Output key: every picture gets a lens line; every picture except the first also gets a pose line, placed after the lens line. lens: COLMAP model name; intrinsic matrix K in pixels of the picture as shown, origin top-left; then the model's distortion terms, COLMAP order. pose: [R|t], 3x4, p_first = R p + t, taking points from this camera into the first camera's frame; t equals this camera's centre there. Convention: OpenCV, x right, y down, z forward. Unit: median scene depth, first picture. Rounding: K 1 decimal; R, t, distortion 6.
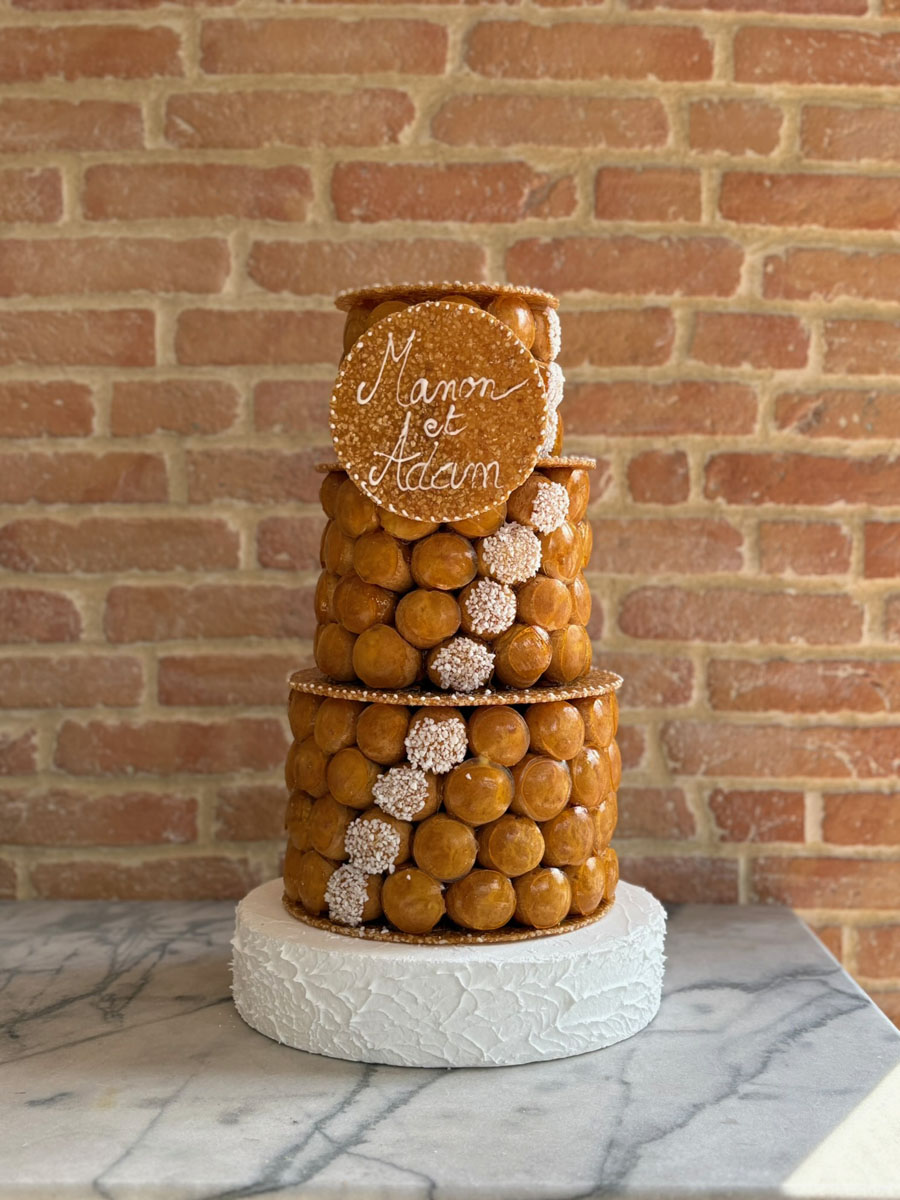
lens RADIAL K [[1446.9, 0, 455.1], [0, 1446.9, 594.1], [0, 0, 1]] dist [0.126513, 0.000000]
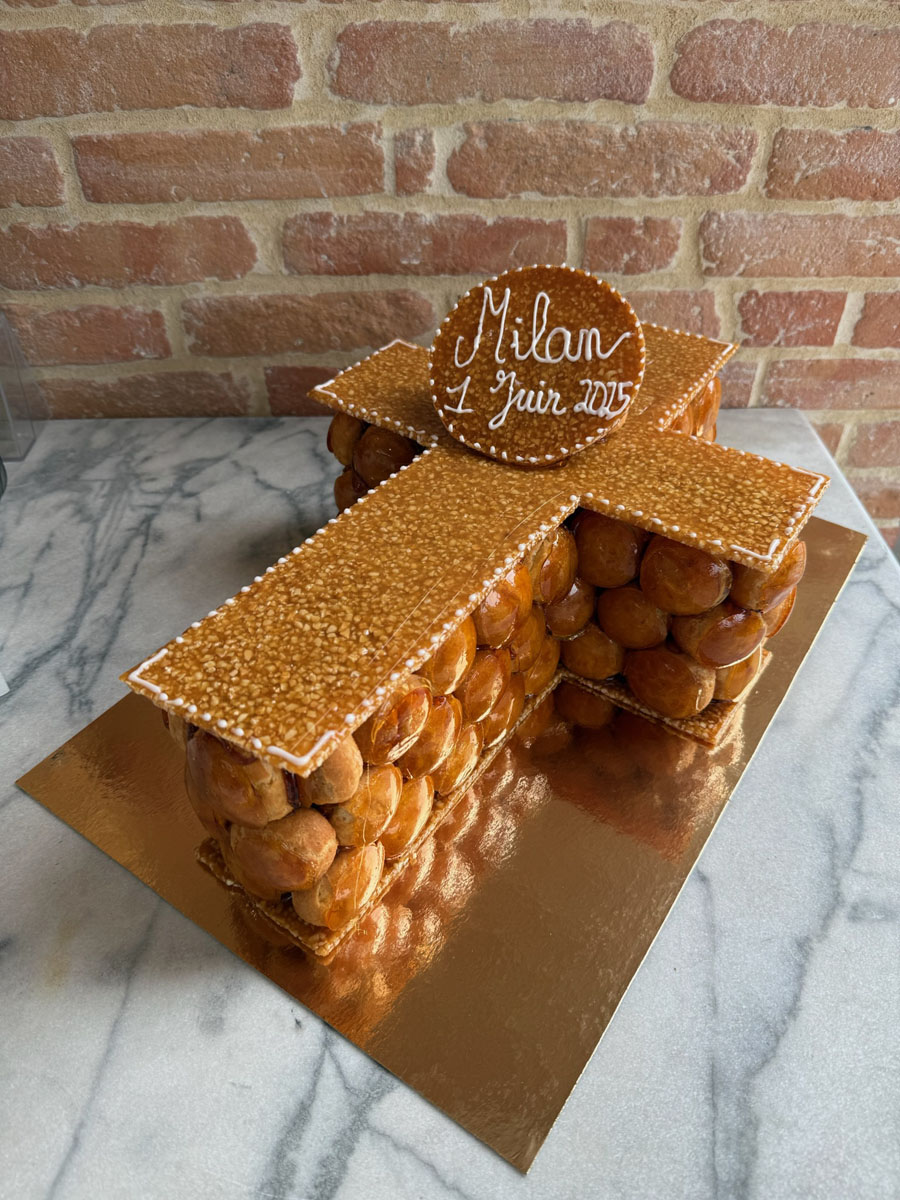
lens RADIAL K [[866.9, 0, 454.3], [0, 866.9, 599.8], [0, 0, 1]] dist [-0.016314, -0.005367]
pose [[0.999194, -0.031296, 0.025146, -0.019117], [0.007638, 0.763106, 0.646228, -0.062951], [-0.039414, -0.645515, 0.762730, 0.488744]]
